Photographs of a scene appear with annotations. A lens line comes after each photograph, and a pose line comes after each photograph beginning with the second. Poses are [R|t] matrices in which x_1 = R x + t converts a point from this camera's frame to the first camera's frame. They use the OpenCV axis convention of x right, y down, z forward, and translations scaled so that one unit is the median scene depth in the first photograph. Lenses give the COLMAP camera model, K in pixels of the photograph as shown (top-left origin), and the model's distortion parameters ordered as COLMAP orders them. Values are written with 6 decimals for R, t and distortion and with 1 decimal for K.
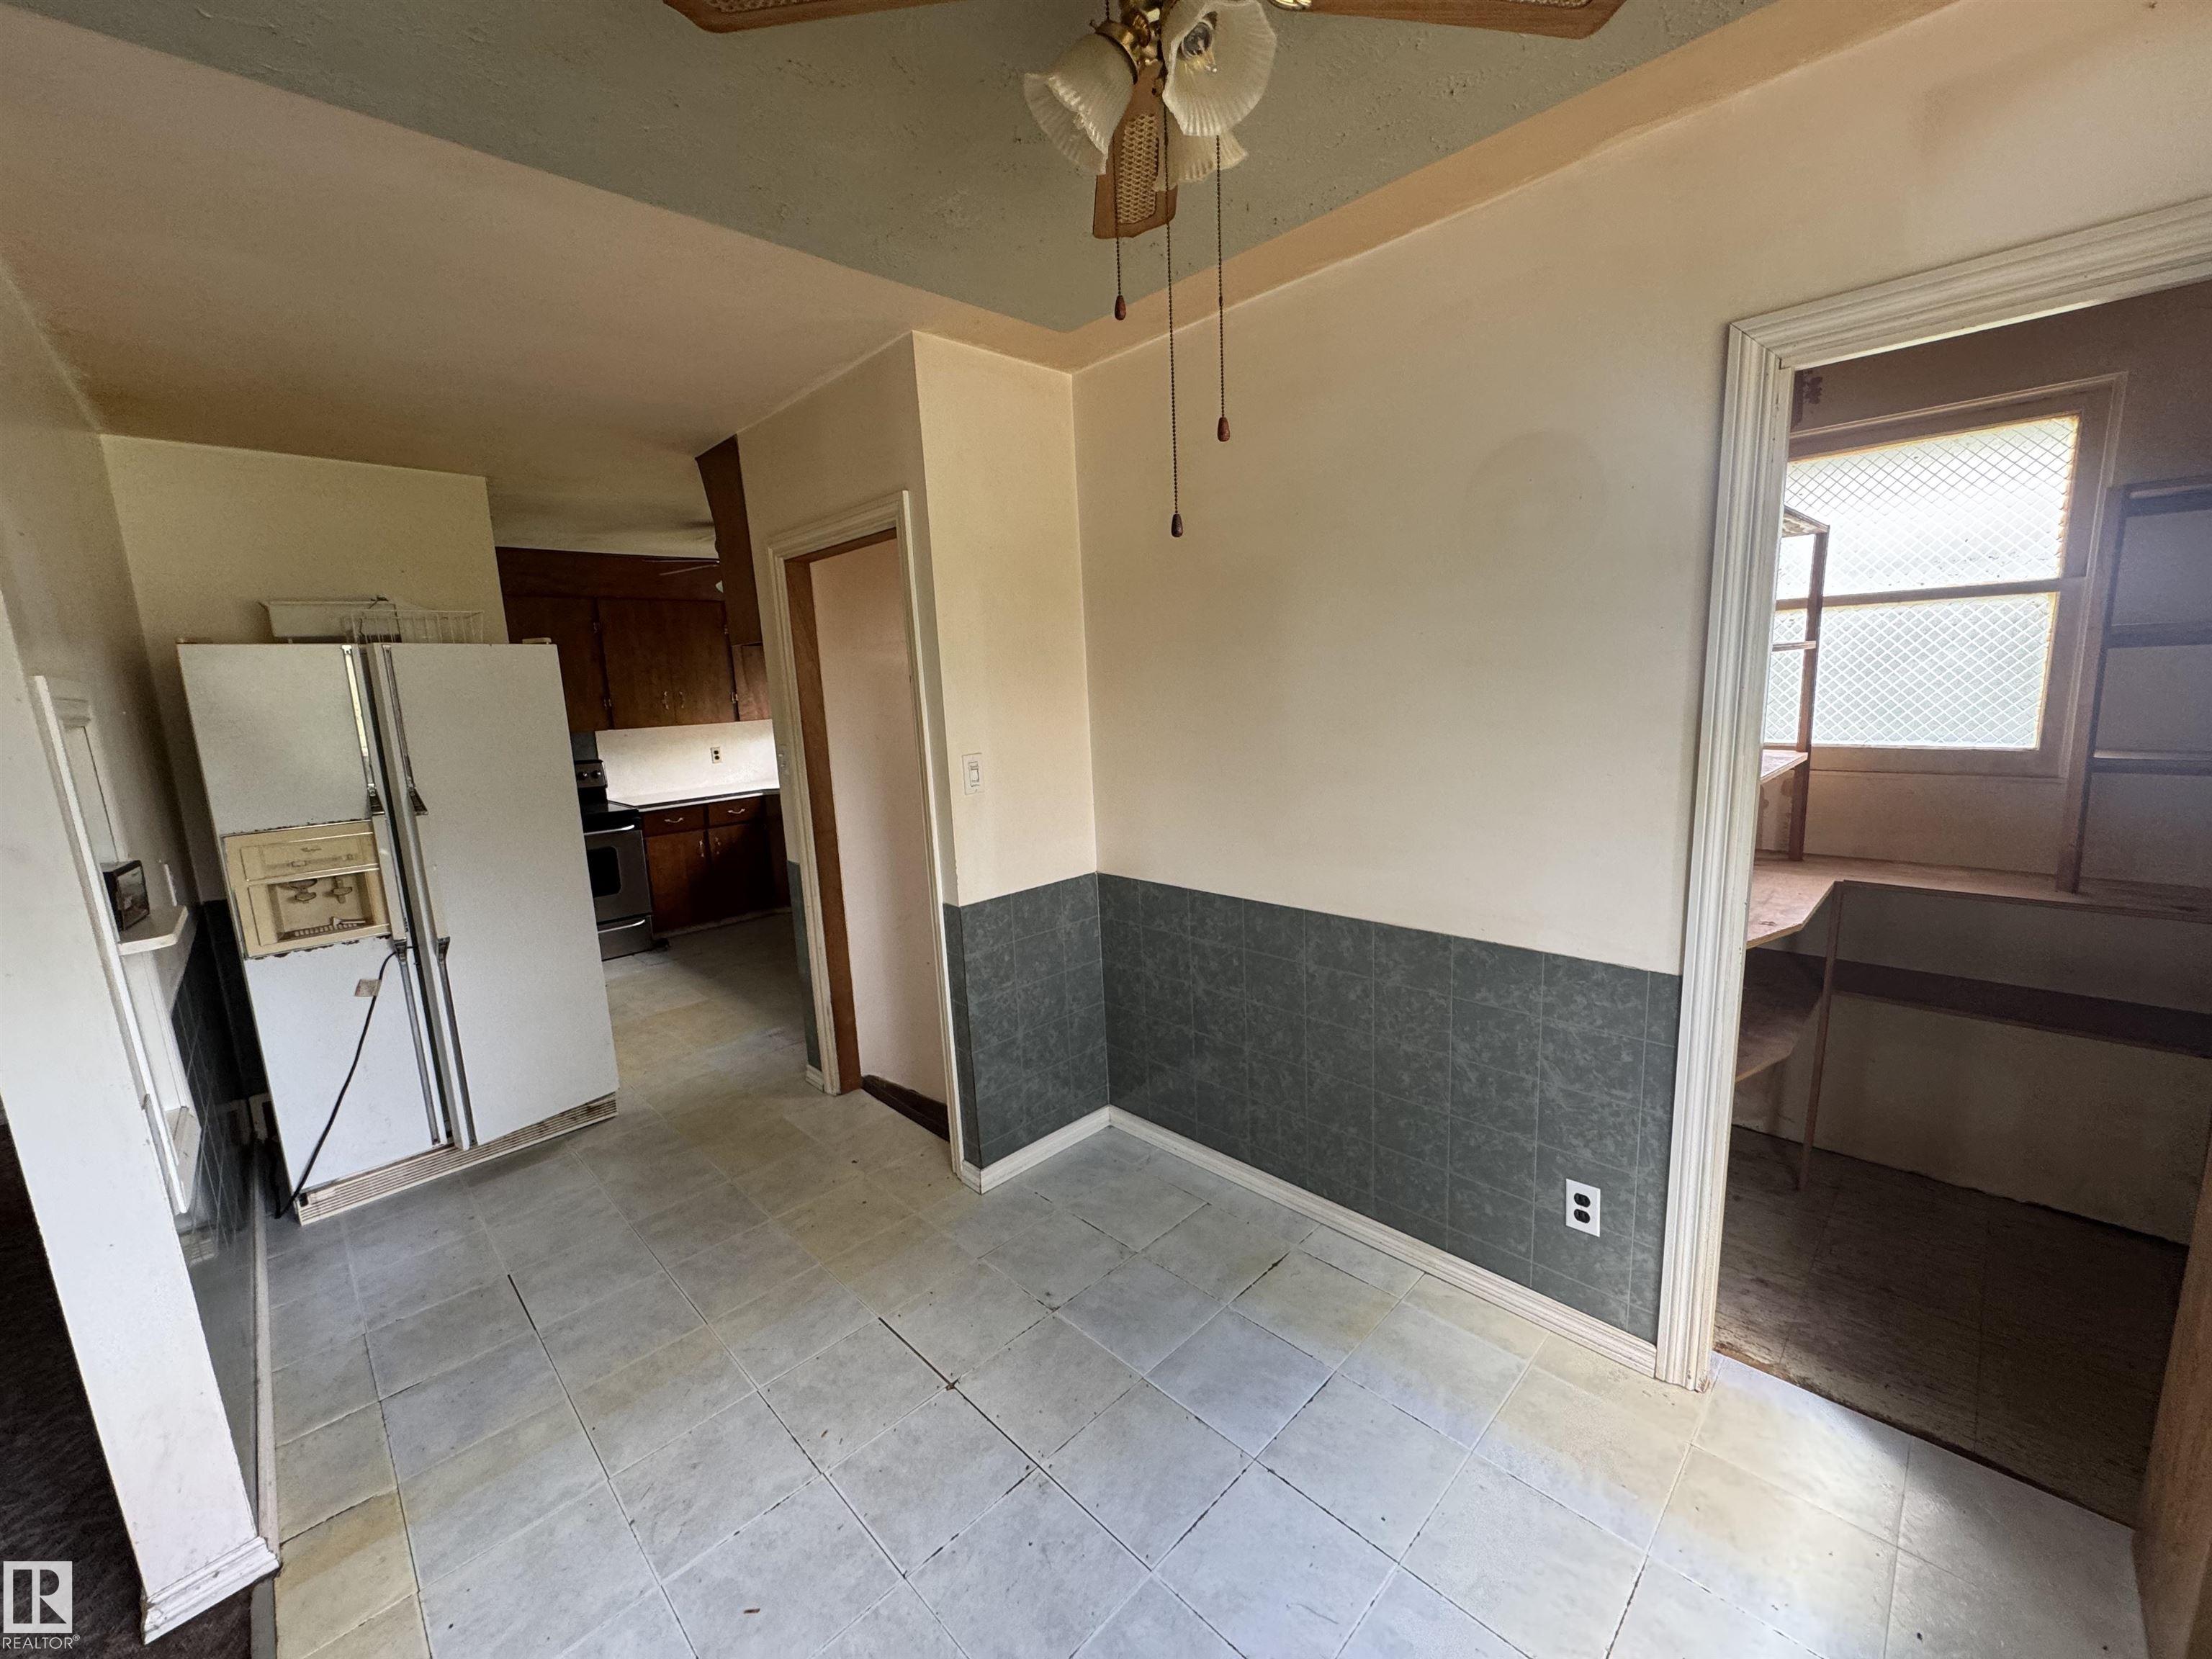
lens RADIAL K [[876.1, 0, 1103.6], [0, 876.1, 832.0], [0, 0, 1]] dist [0.002545, 0.000274]
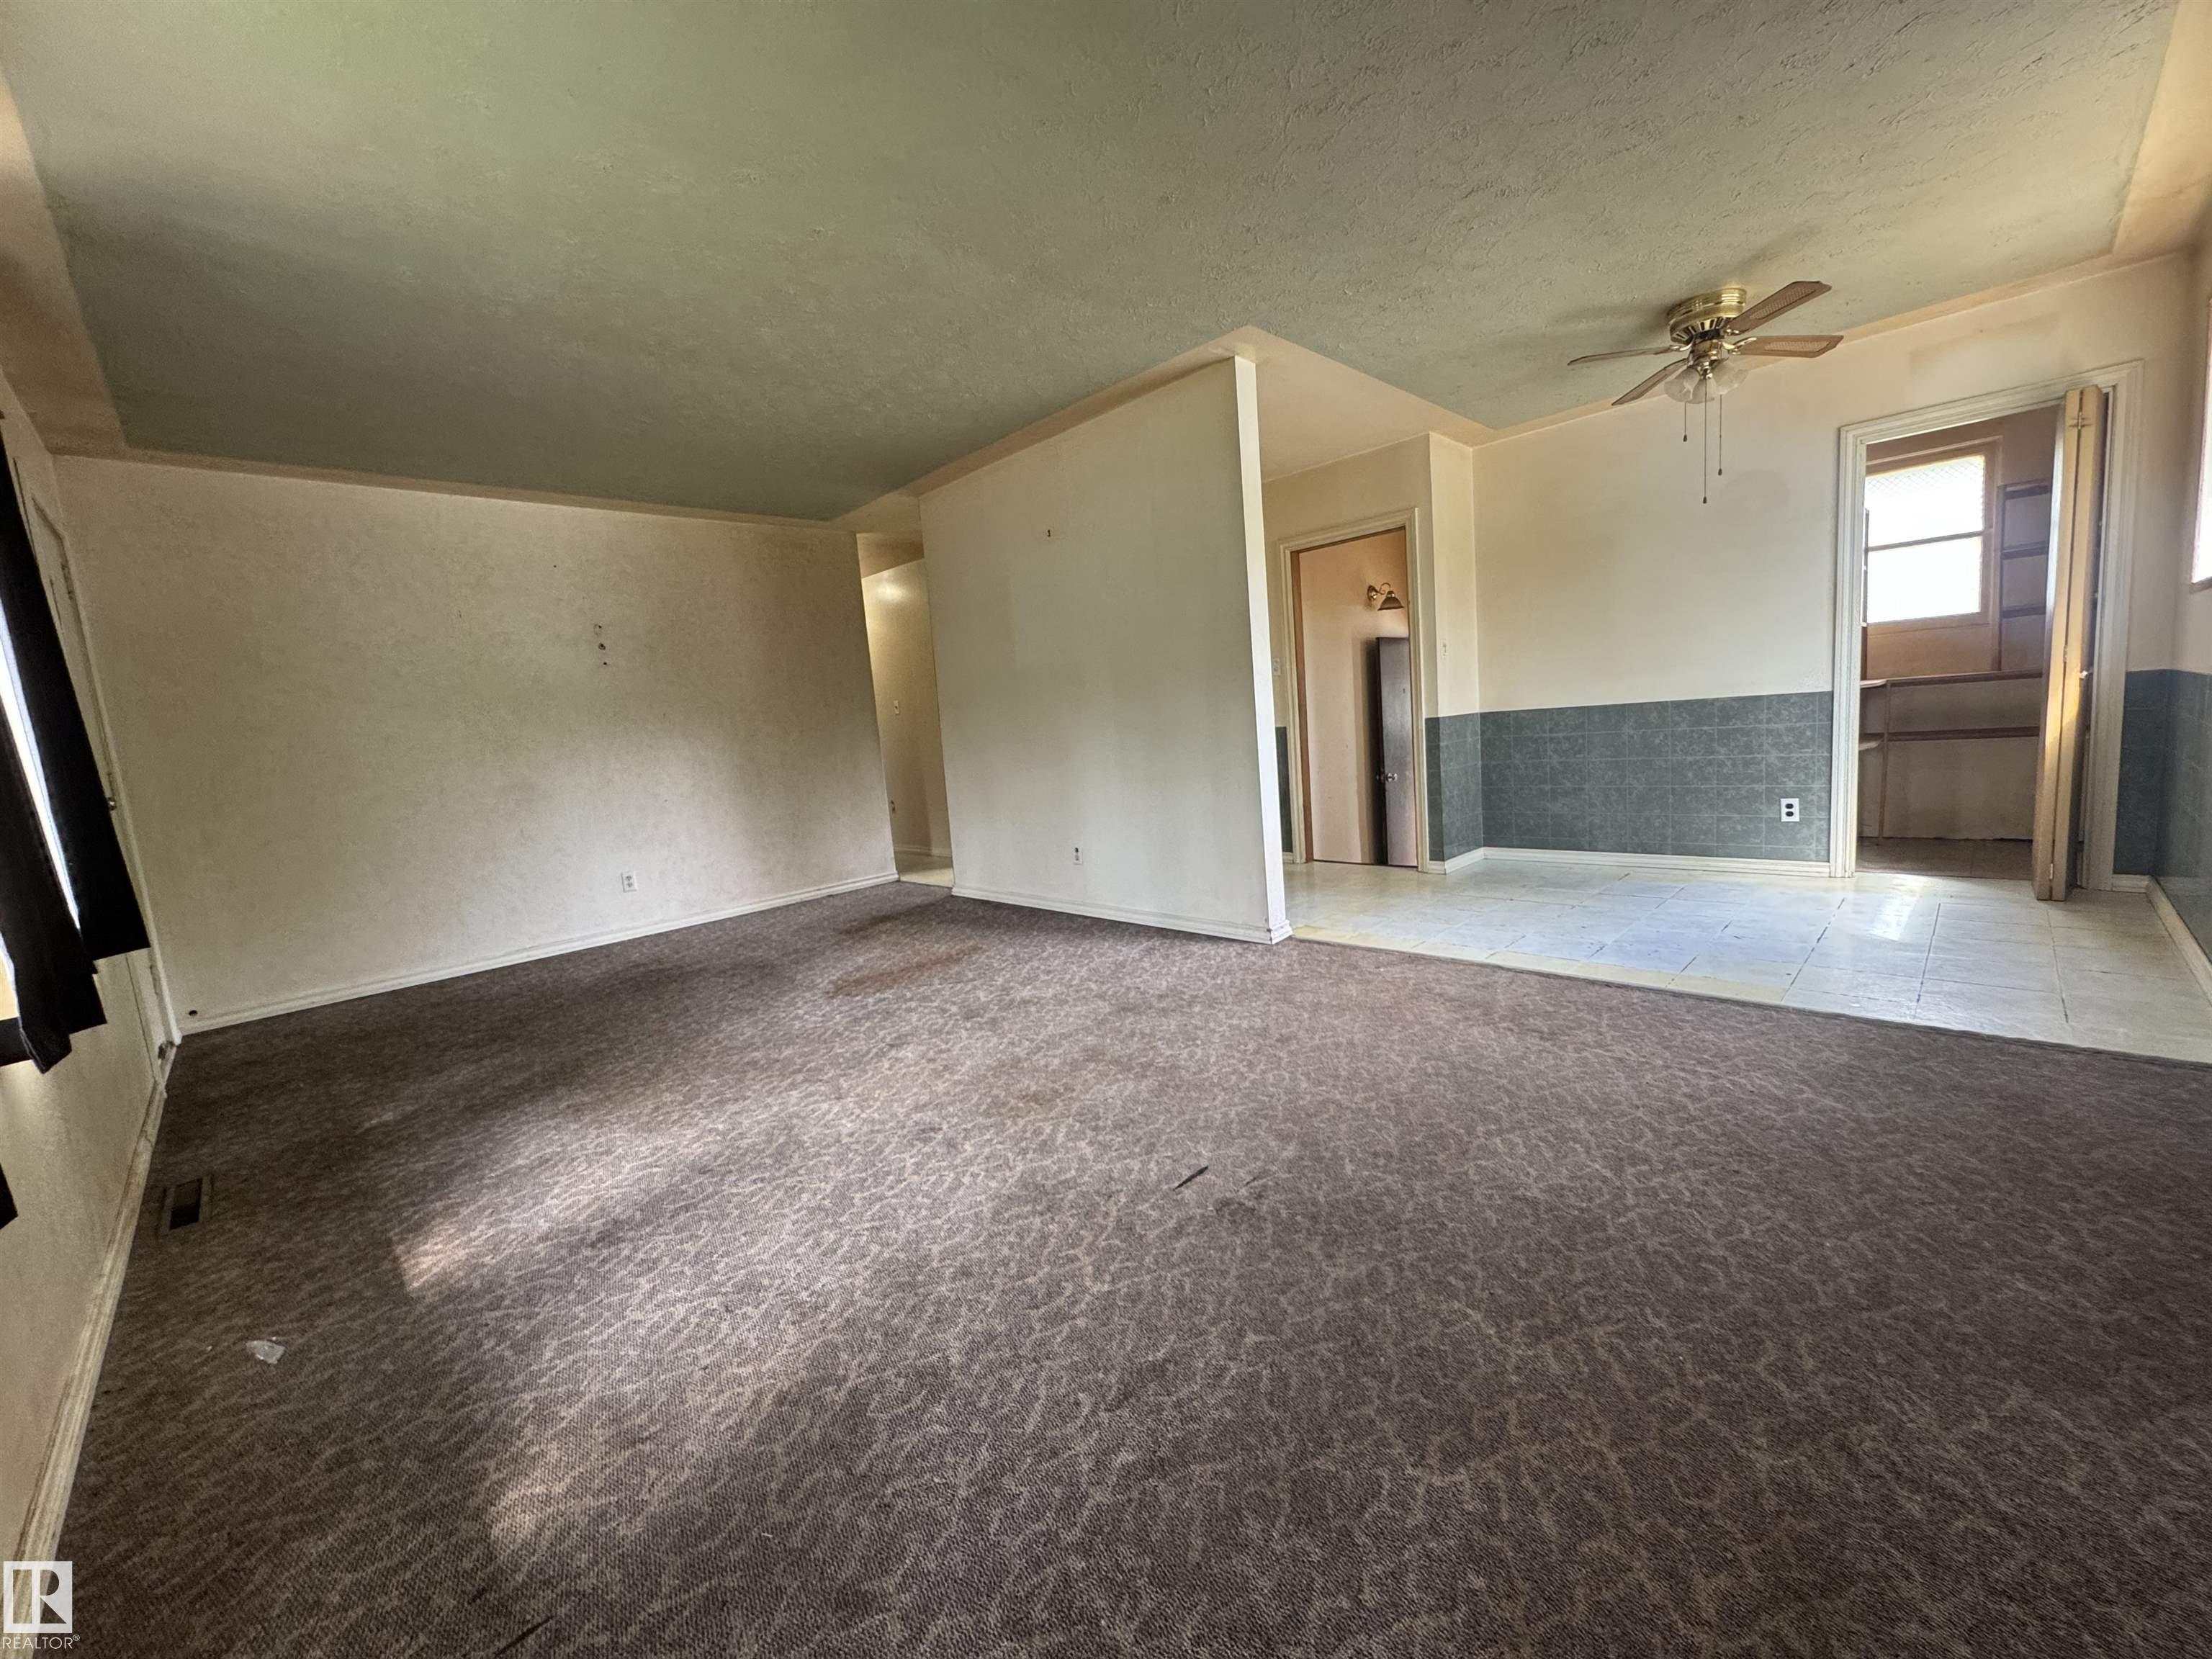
lens RADIAL K [[876.1, 0, 1107.6], [0, 876.1, 828.1], [0, 0, 1]] dist [0.002545, 0.000274]
pose [[0.999476, -0.031552, 0.007174, -1.162918], [0.031890, 0.998065, -0.053384, 0.521296], [-0.005476, 0.053584, 0.998548, -1.172608]]
